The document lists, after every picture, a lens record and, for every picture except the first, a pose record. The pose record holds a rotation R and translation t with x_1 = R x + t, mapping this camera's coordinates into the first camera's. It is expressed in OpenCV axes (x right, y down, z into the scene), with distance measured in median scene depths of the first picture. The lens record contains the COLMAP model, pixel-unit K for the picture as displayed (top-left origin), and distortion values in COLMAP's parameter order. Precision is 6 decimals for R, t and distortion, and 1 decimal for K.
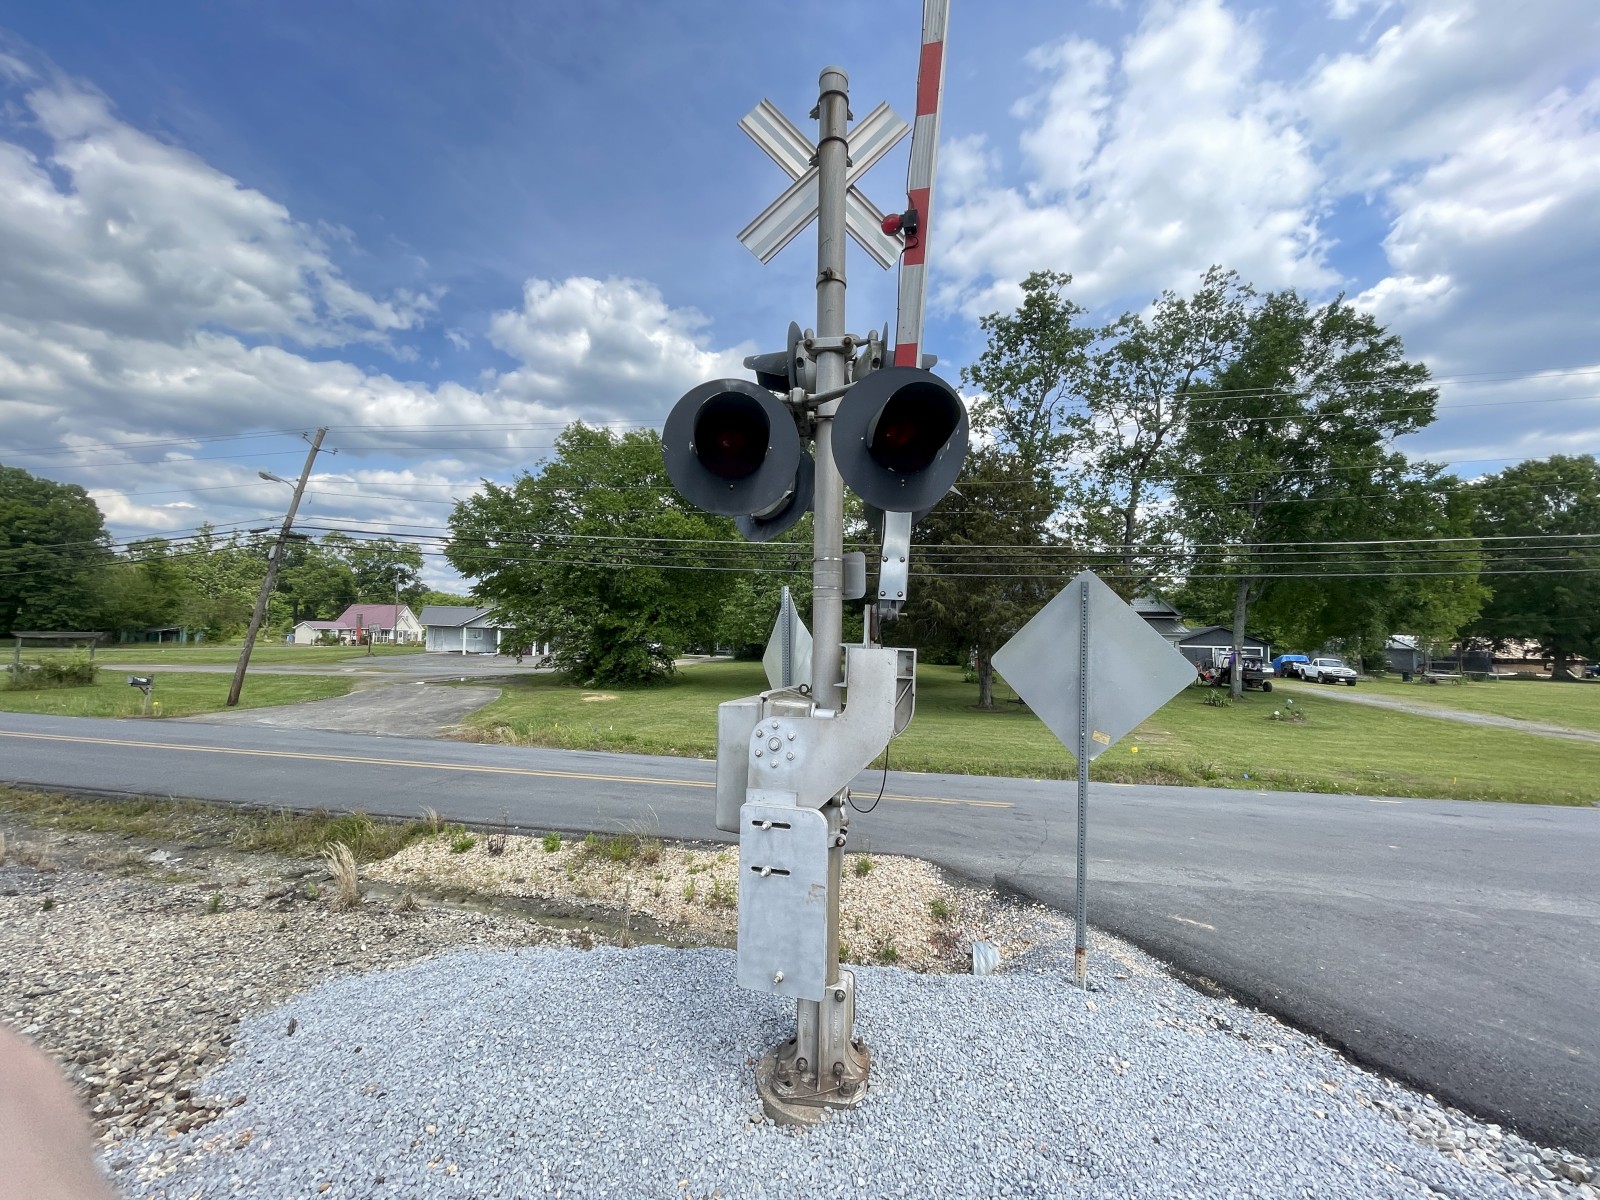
lens RADIAL K [[647.5, 0, 799.9], [0, 647.5, 604.2], [0, 0, 1]] dist [0.000811, -0.000362]
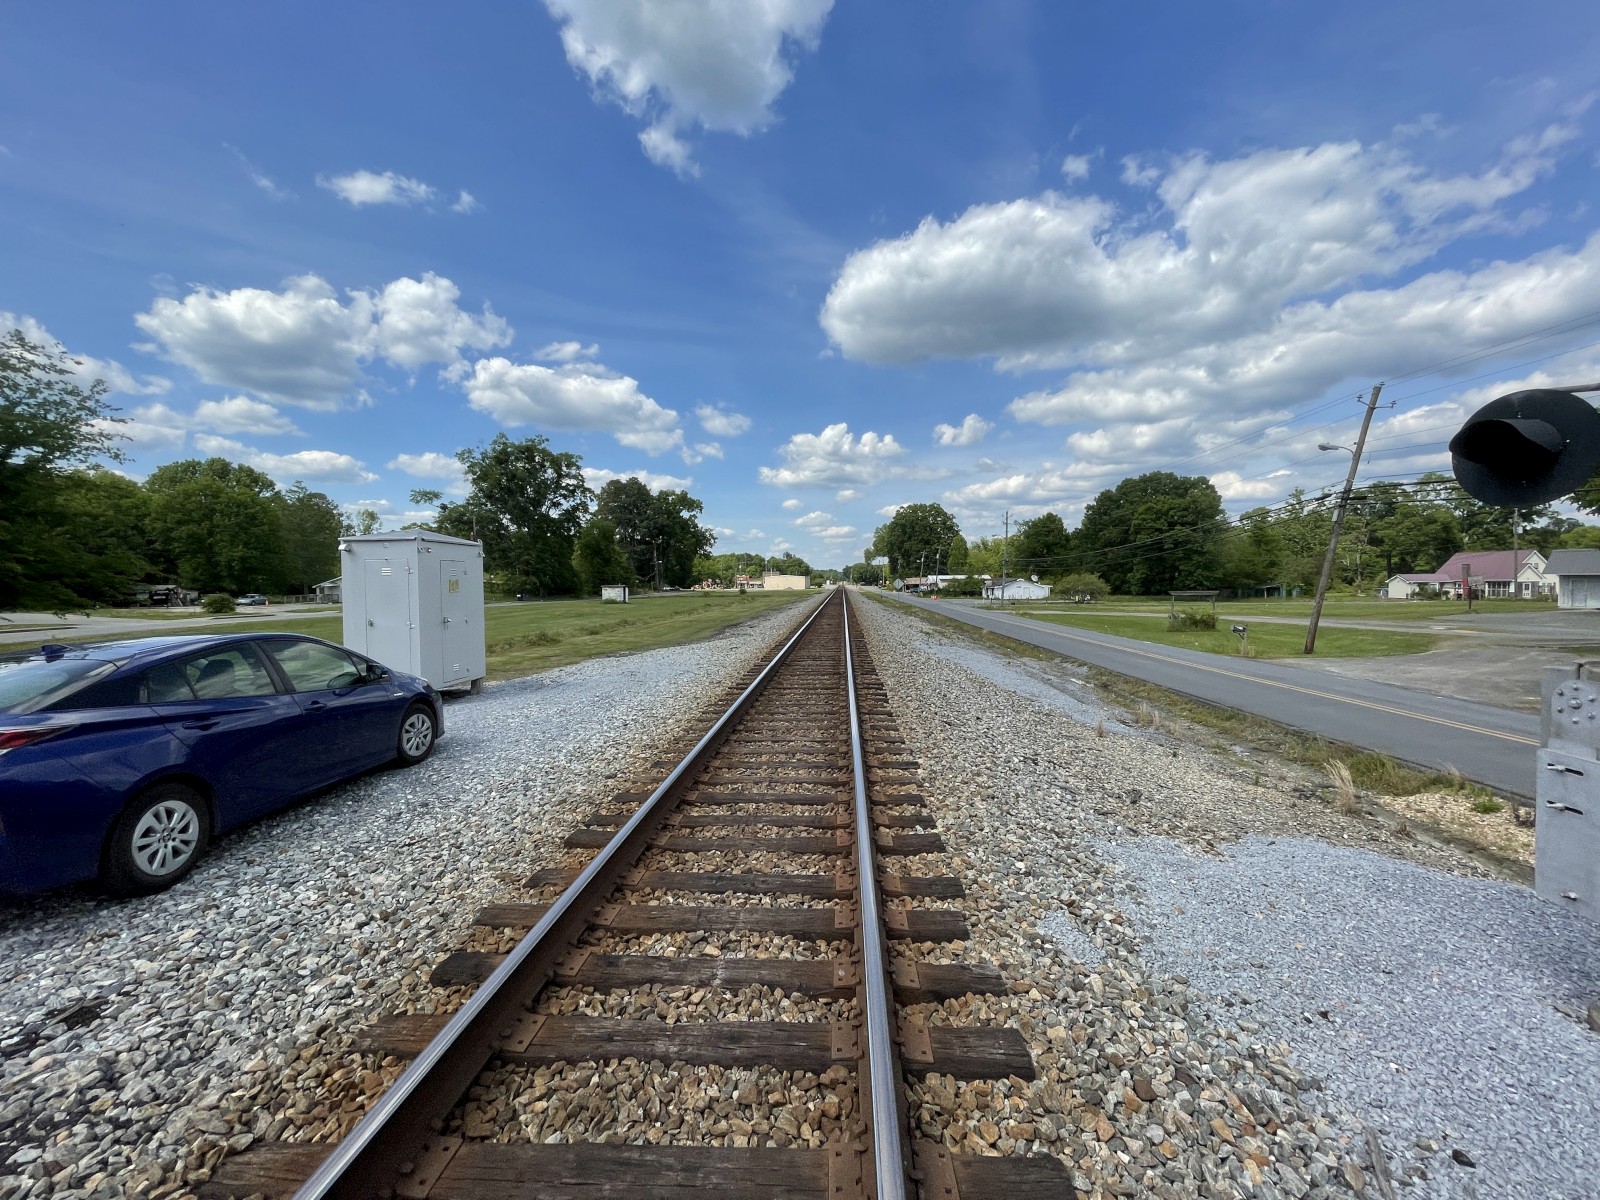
lens RADIAL K [[647.5, 0, 800.7], [0, 647.5, 579.2], [0, 0, 1]] dist [0.000811, -0.000362]
pose [[0.160775, -0.029491, -0.986550, 0.096835], [0.062330, 0.997862, -0.019671, -0.008013], [0.985021, -0.058329, 0.162270, -0.058170]]
